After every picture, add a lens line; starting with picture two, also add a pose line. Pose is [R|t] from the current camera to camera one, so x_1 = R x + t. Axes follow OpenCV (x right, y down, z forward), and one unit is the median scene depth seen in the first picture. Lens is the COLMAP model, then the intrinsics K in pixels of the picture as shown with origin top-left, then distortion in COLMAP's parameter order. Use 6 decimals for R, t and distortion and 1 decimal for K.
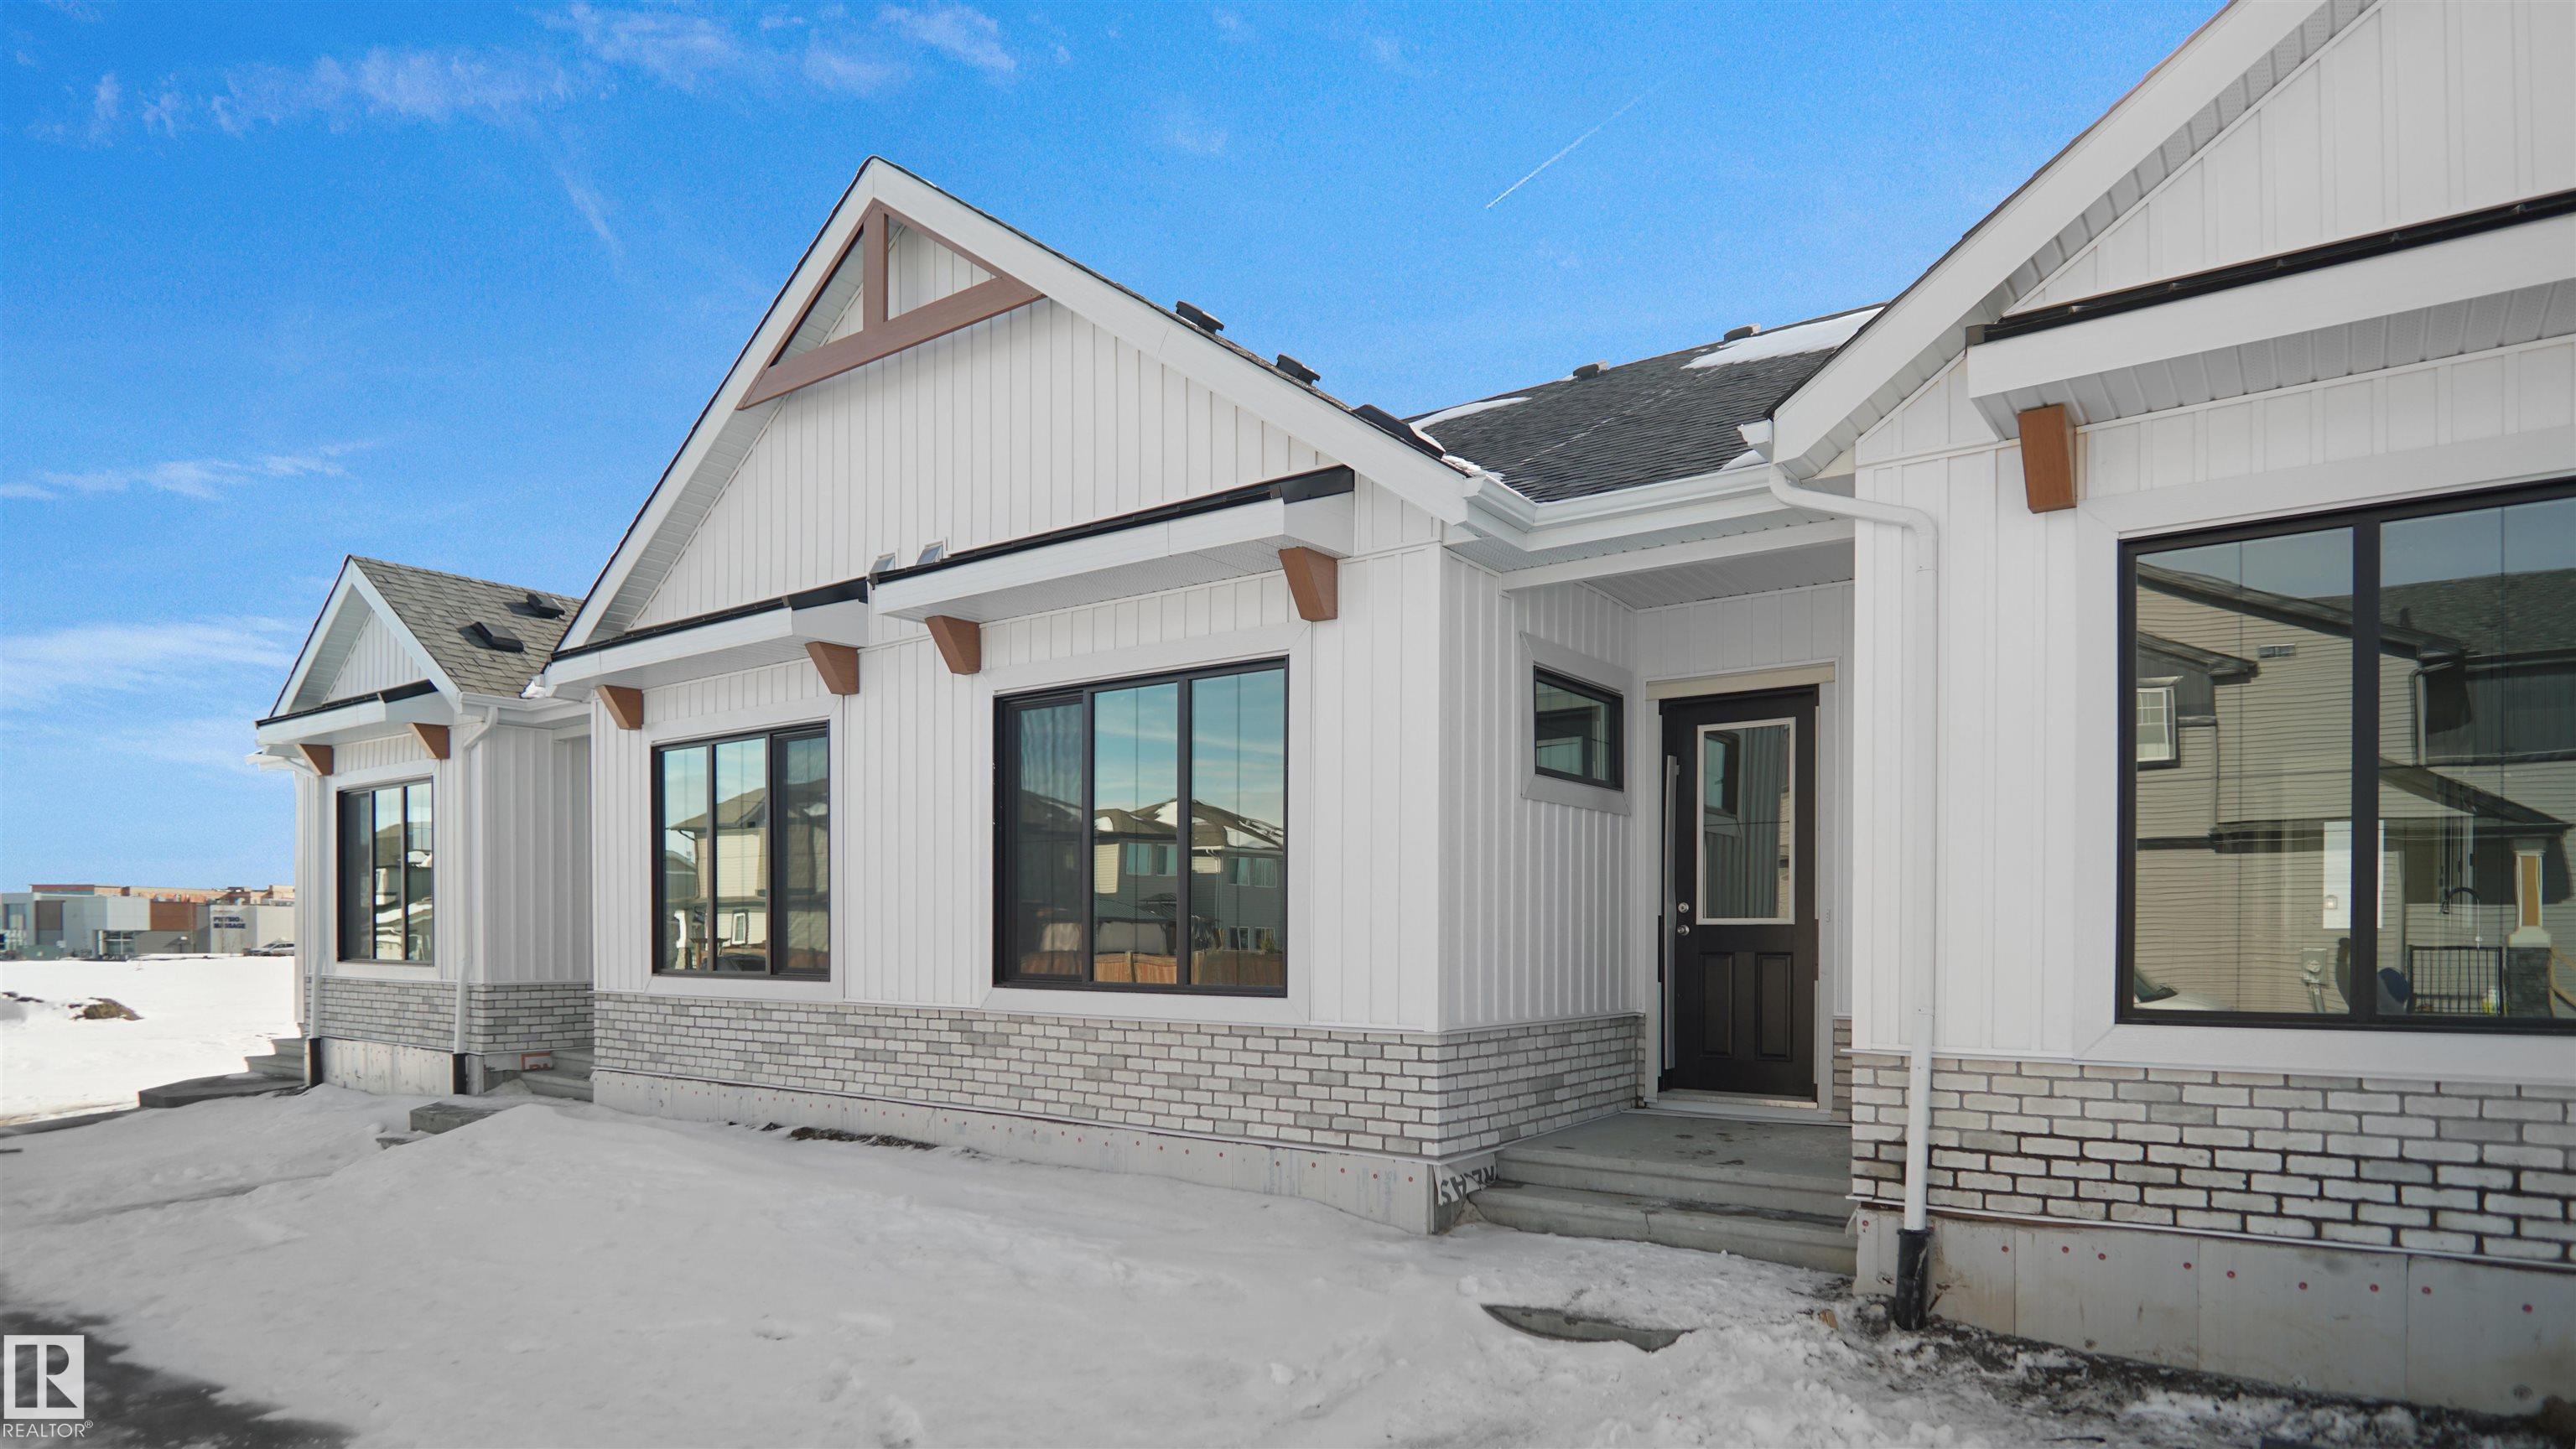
lens RADIAL K [[1365.6, 0, 1274.7], [0, 1365.6, 907.6], [0, 0, 1]] dist [-0.053108, 0.019572]
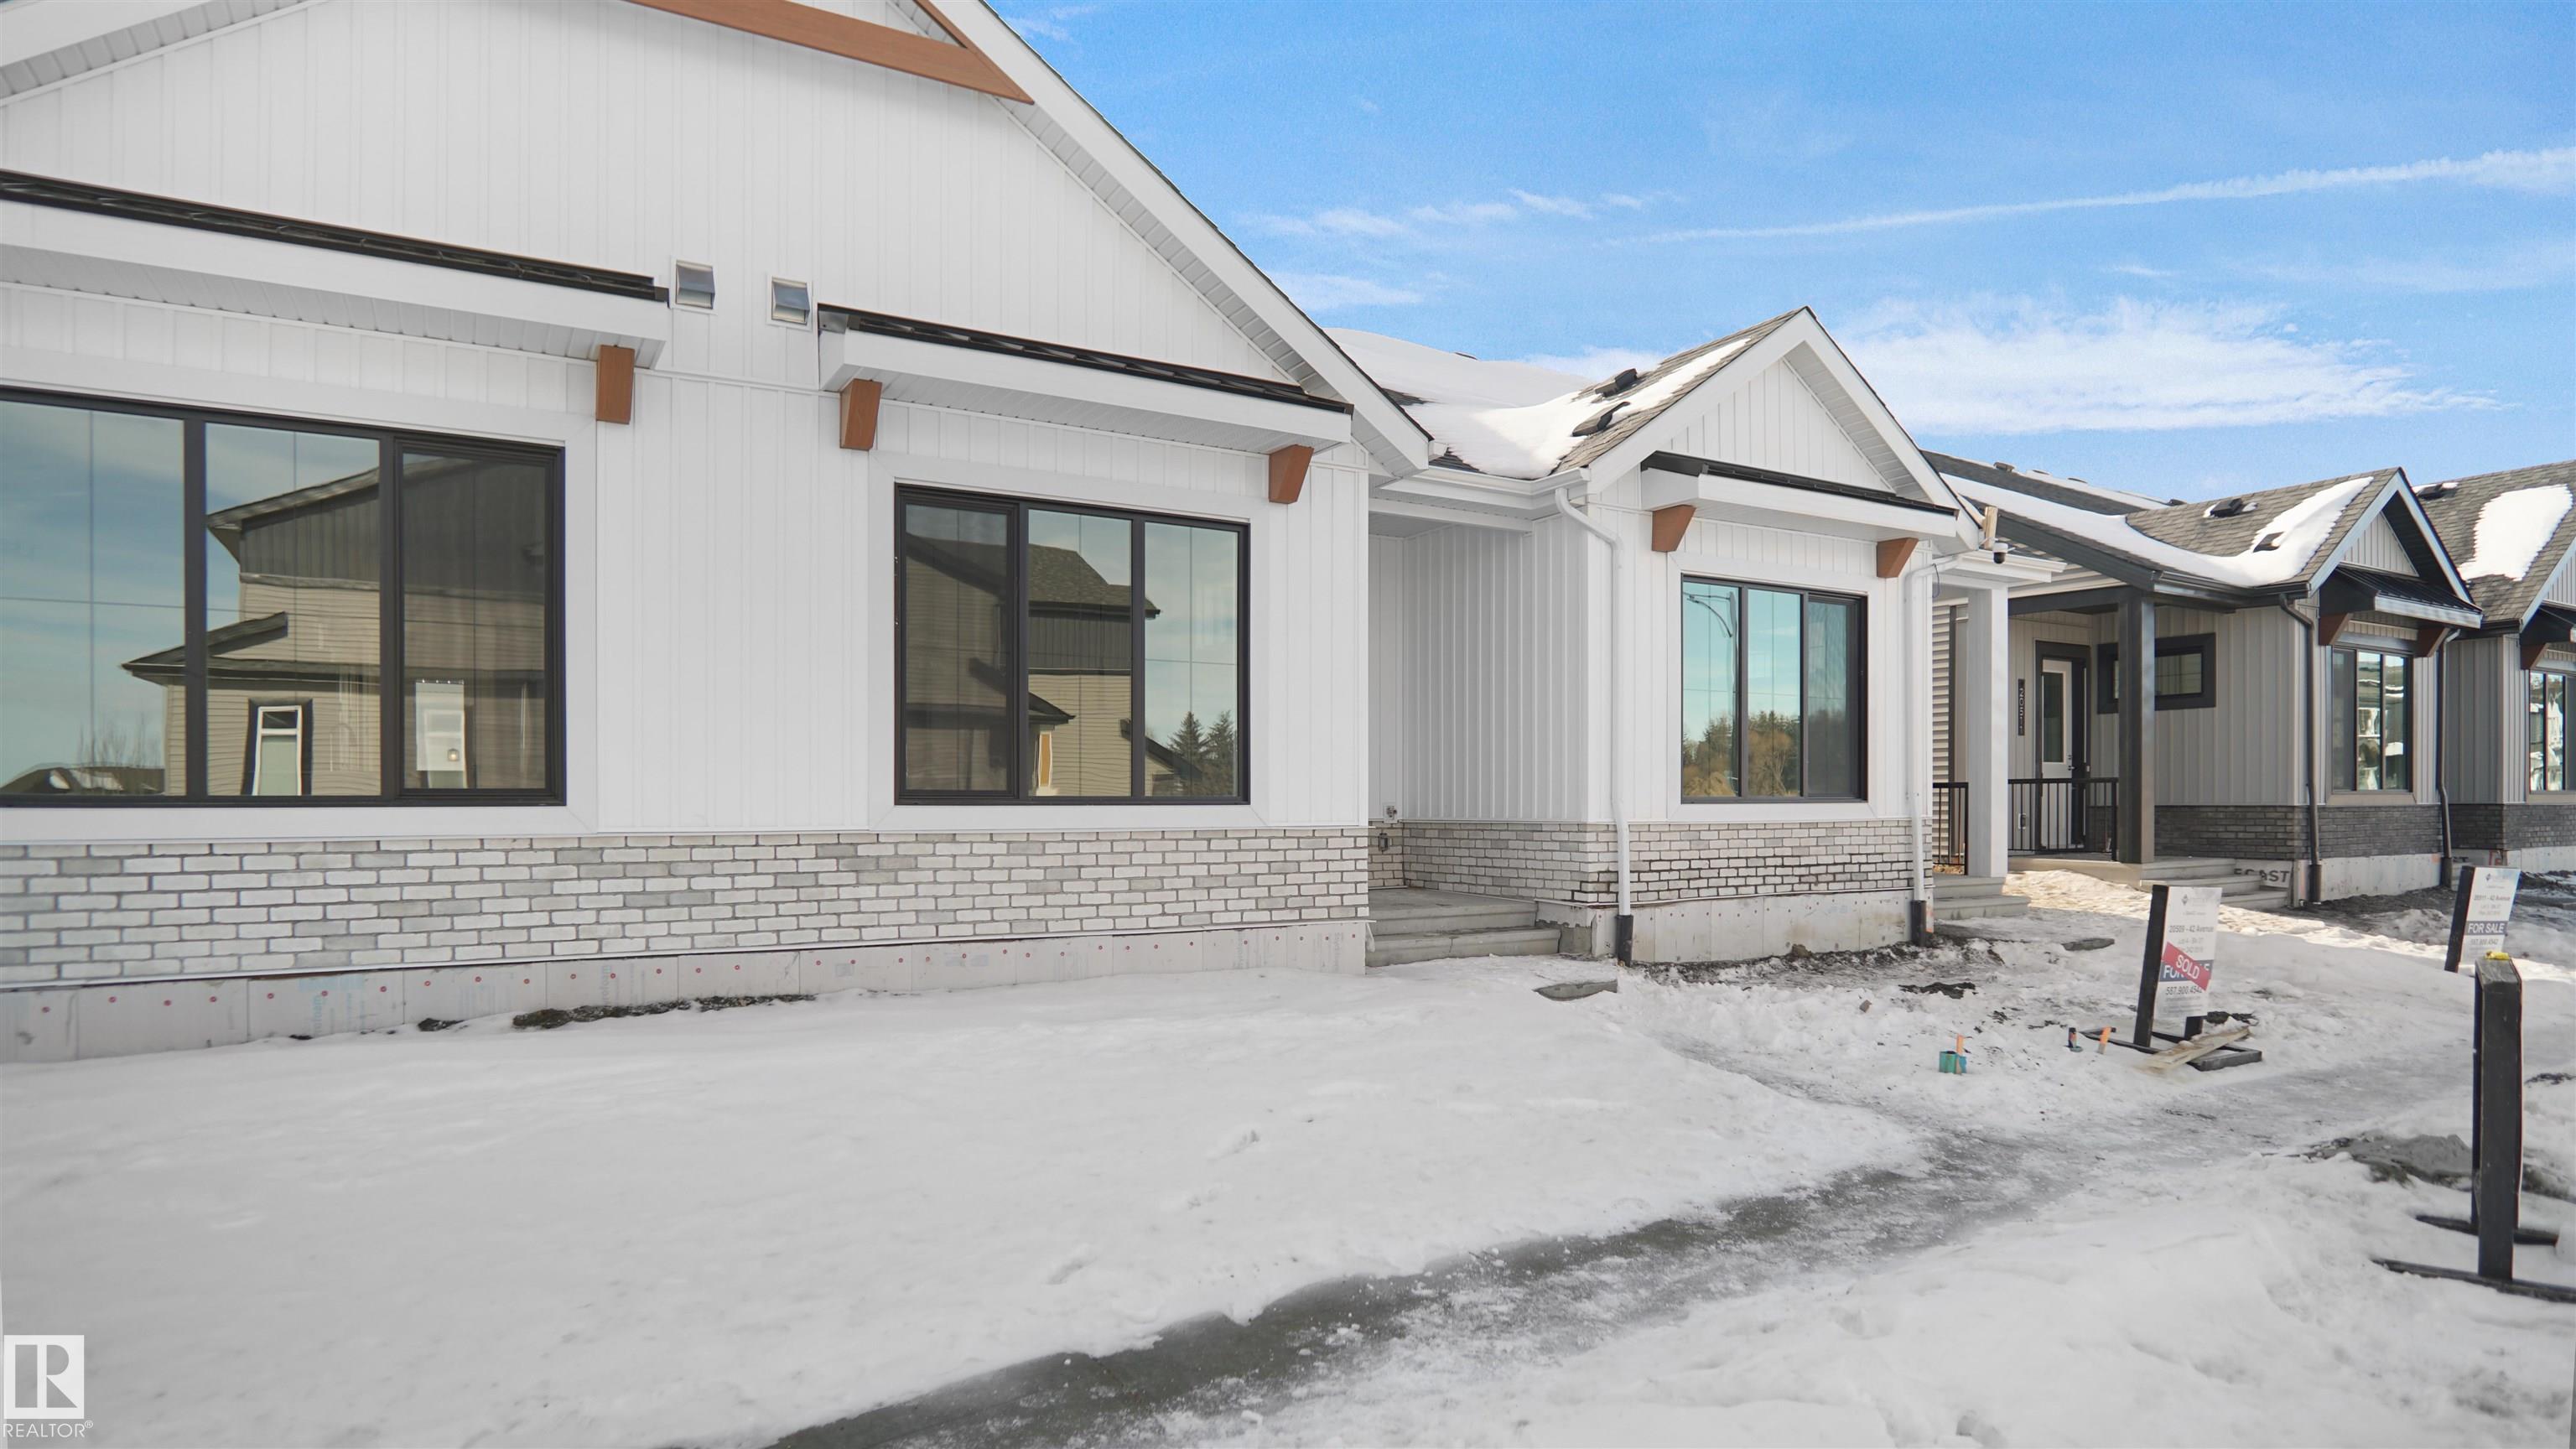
lens RADIAL K [[1386.8, 0, 1246.8], [0, 1386.8, 752.2], [0, 0, 1]] dist [-0.040506, 0.012342]
pose [[0.433390, 0.027206, 0.900796, -1.159876], [-0.020154, 0.999587, -0.020493, 0.046782], [-0.900981, -0.009273, 0.433759, 0.490883]]
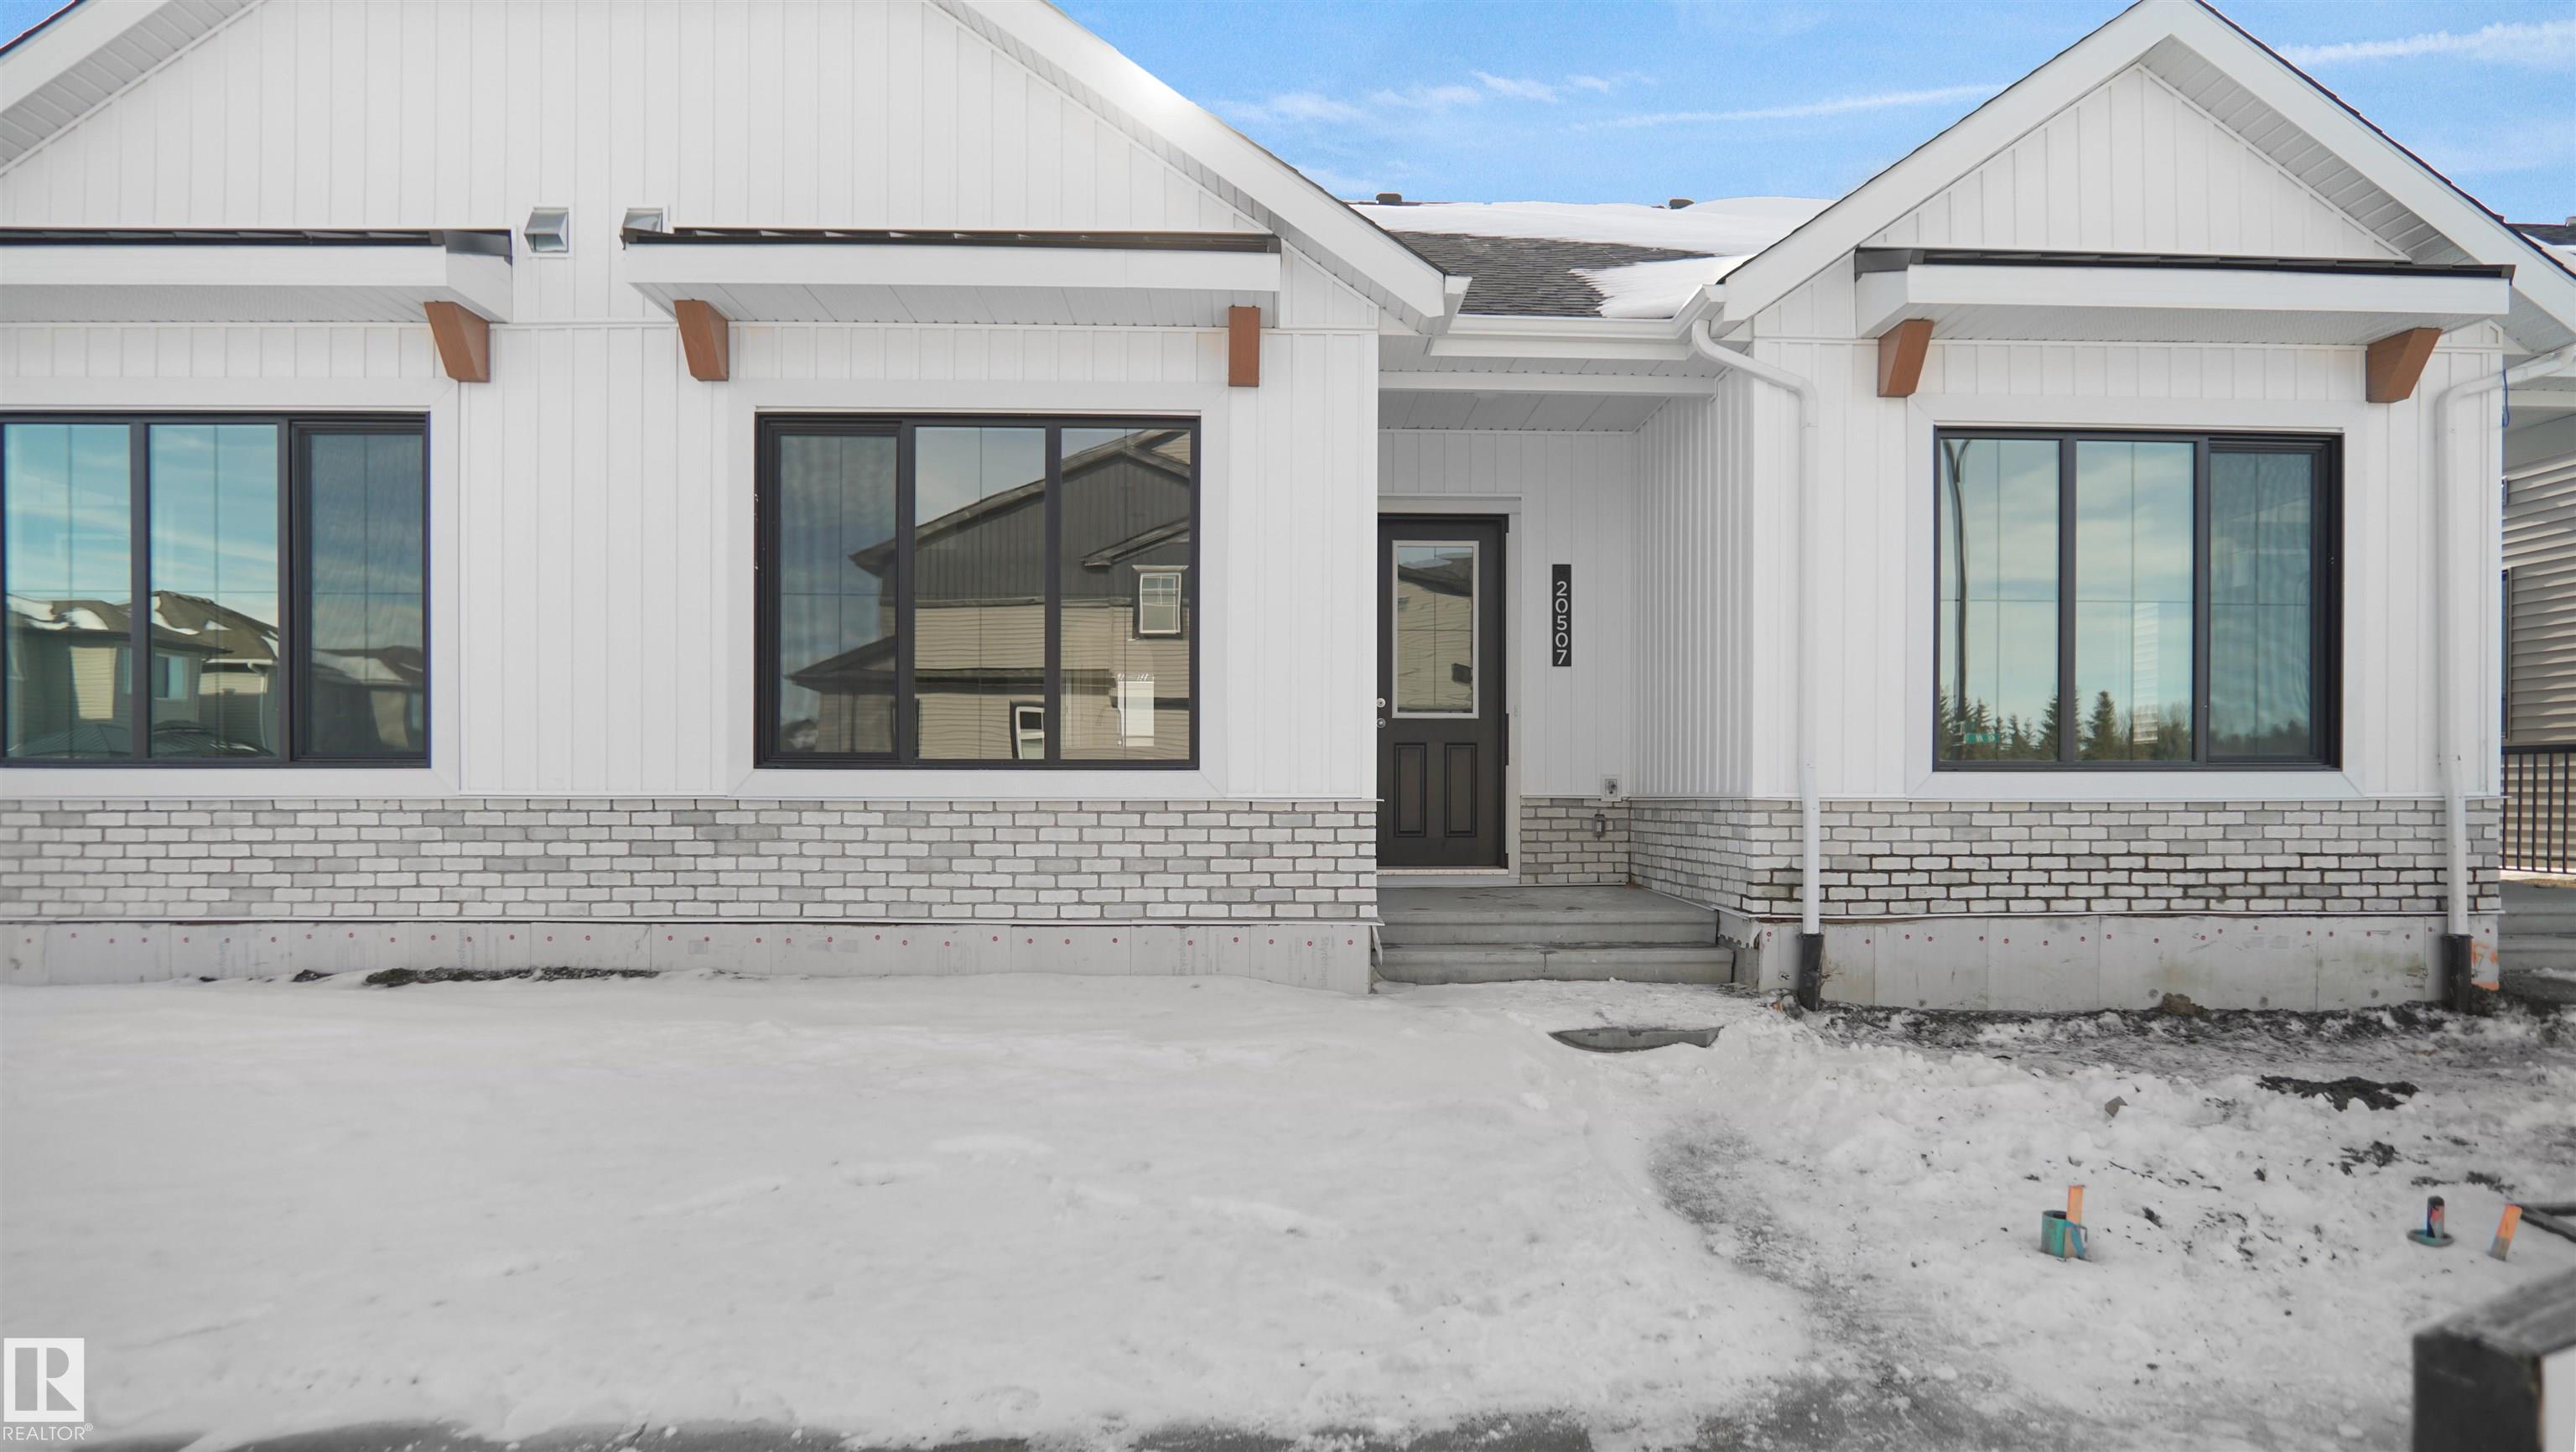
lens RADIAL K [[1387.1, 0, 1246.8], [0, 1387.1, 753.7], [0, 0, 1]] dist [-0.040506, 0.012342]
pose [[0.804126, 0.012314, 0.594331, -0.574363], [-0.013834, 0.999902, -0.002000, 0.058727], [-0.594298, -0.006613, 0.804218, 0.200345]]
